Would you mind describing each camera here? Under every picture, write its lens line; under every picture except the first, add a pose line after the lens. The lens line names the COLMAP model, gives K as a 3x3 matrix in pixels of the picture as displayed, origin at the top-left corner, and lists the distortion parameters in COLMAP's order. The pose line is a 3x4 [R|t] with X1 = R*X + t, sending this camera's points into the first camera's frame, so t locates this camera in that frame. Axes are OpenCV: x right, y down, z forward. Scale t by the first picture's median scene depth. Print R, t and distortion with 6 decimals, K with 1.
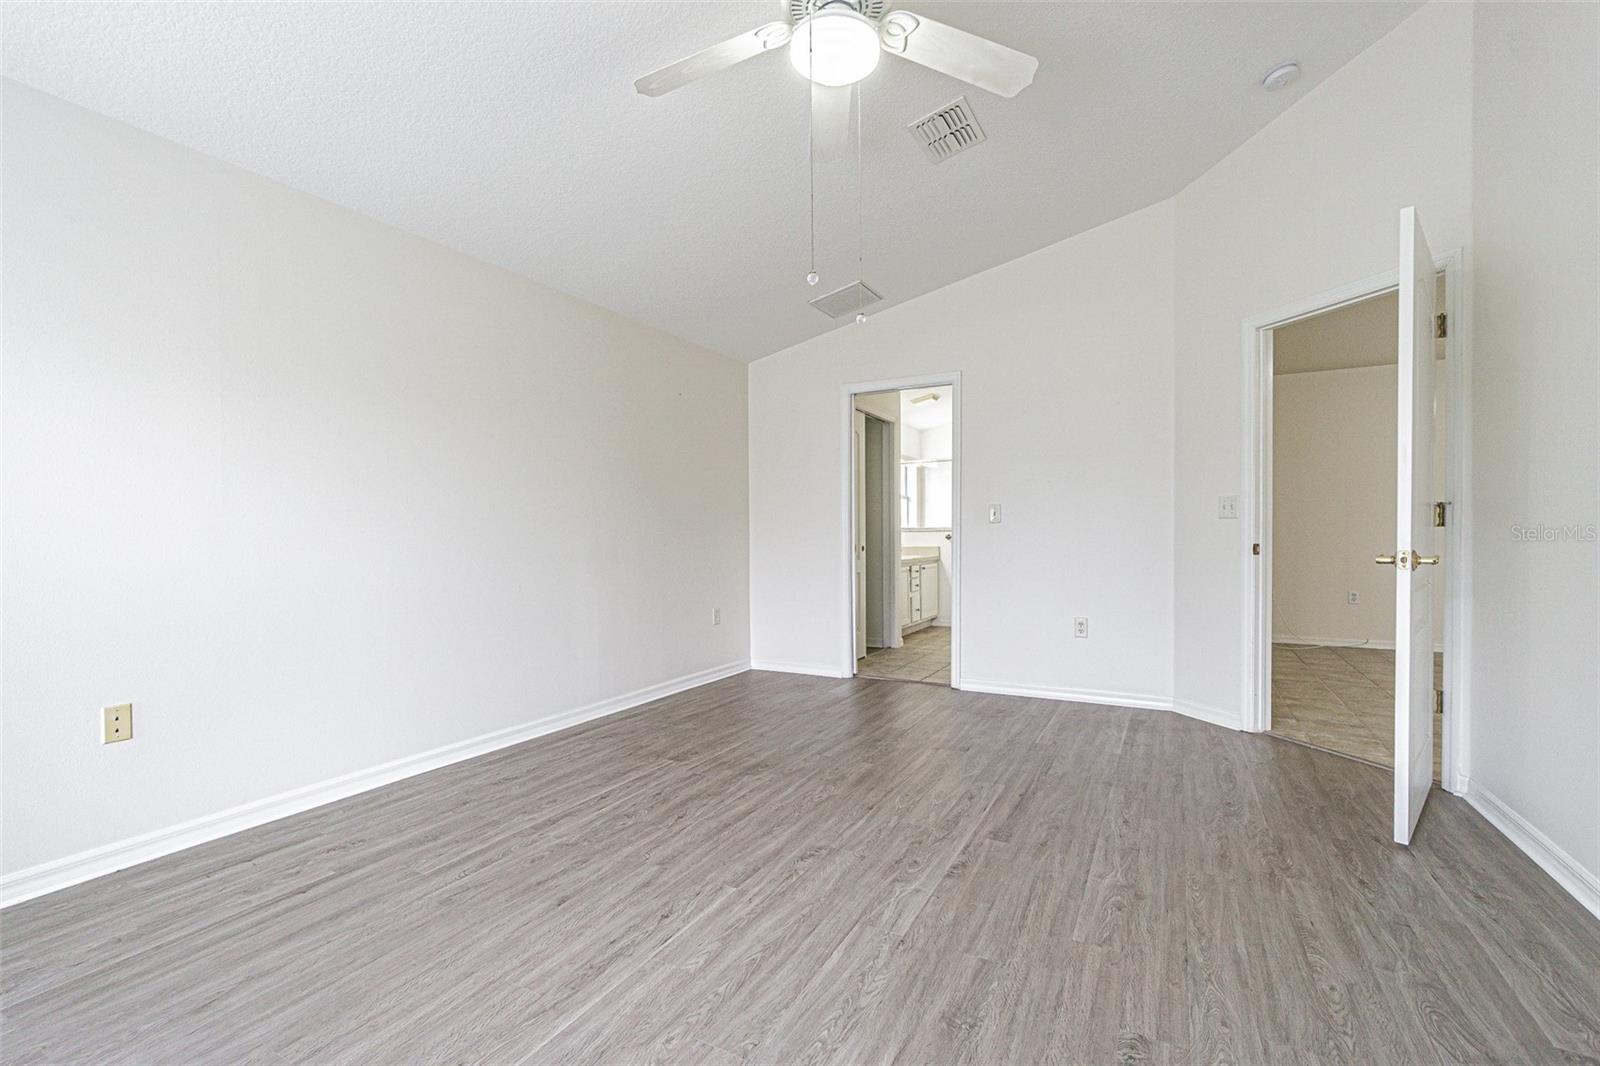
lens RADIAL K [[687.2, 0, 791.1], [0, 687.2, 544.1], [0, 0, 1]] dist [-0.024621, 0.008127]
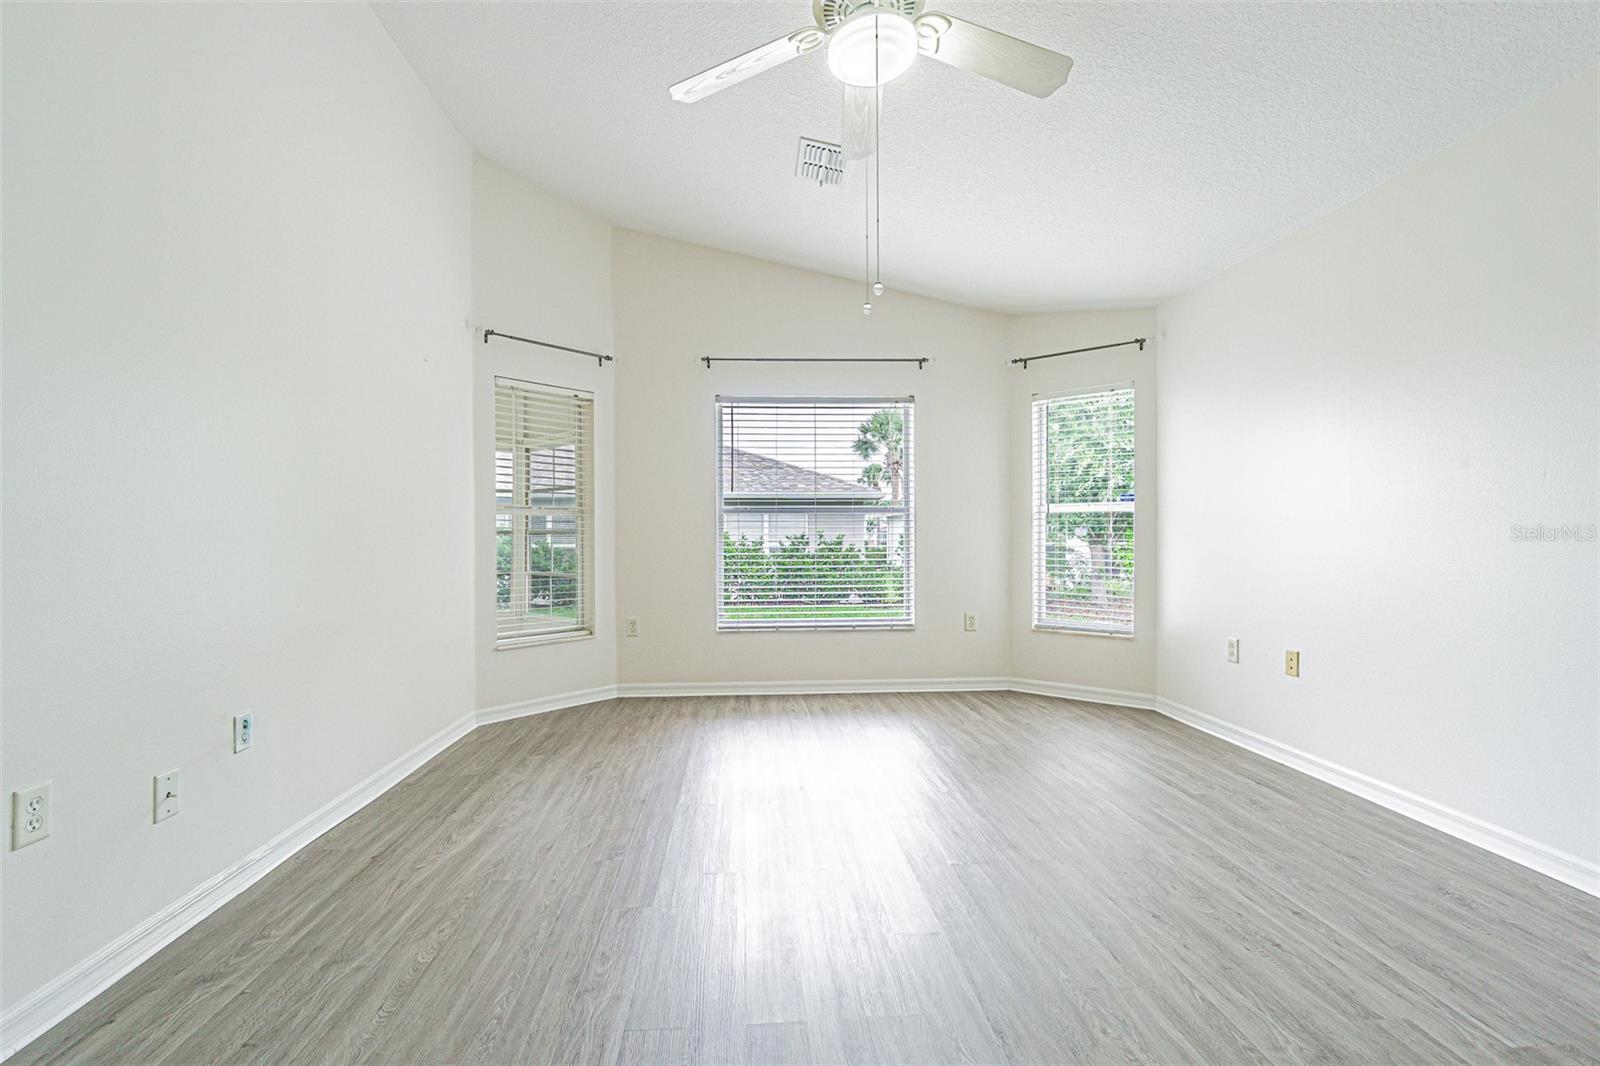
lens RADIAL K [[687.2, 0, 795.9], [0, 687.2, 521.6], [0, 0, 1]] dist [-0.024621, 0.008127]
pose [[-0.834320, 0.000310, -0.551281, 0.594273], [0.002962, 0.999988, -0.003920, -0.025775], [0.551273, -0.004903, -0.834311, 1.469313]]
